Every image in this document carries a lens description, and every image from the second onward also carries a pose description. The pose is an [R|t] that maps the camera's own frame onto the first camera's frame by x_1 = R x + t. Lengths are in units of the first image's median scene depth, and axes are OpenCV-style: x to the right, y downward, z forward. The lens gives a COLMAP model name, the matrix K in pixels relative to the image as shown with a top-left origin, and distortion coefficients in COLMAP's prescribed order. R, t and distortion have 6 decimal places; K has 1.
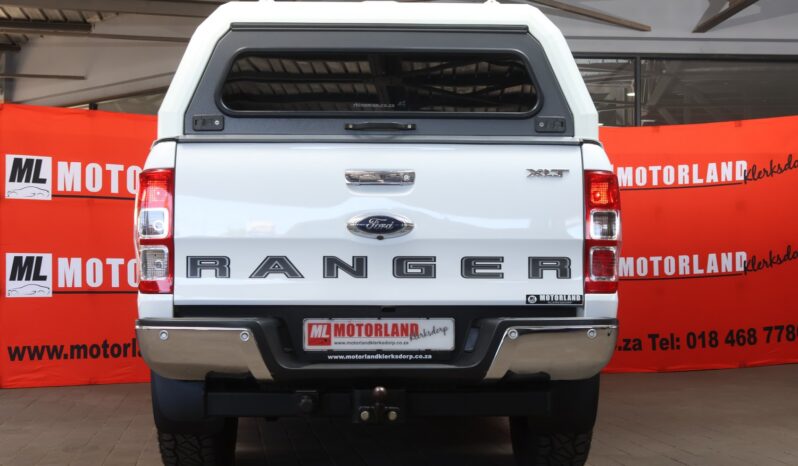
lens RADIAL K [[1062.6, 0, 401.4], [0, 1062.6, 233.1], [0, 0, 1]] dist [-0.064051, 0.000000]
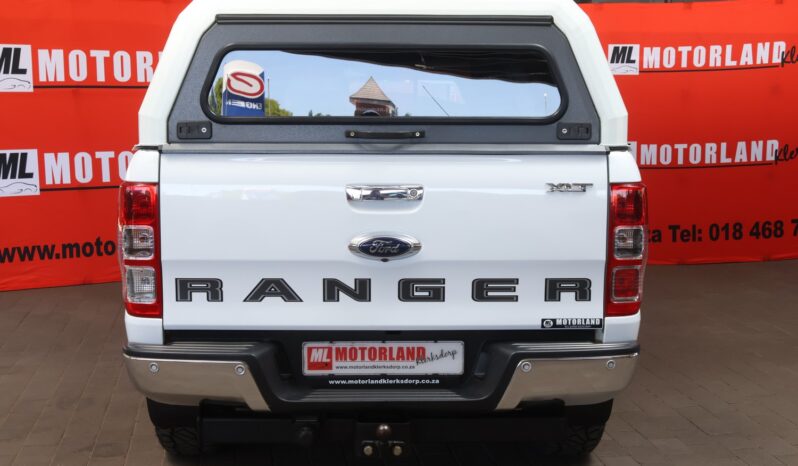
lens RADIAL K [[1100.7, 0, 395.6], [0, 1100.7, 232.9], [0, 0, 1]] dist [-0.050647, 0.000000]
pose [[0.999905, 0.005857, -0.012498, 0.001255], [-0.003320, 0.980966, 0.194153, -0.199429], [0.013397, -0.194093, 0.980892, 0.068398]]
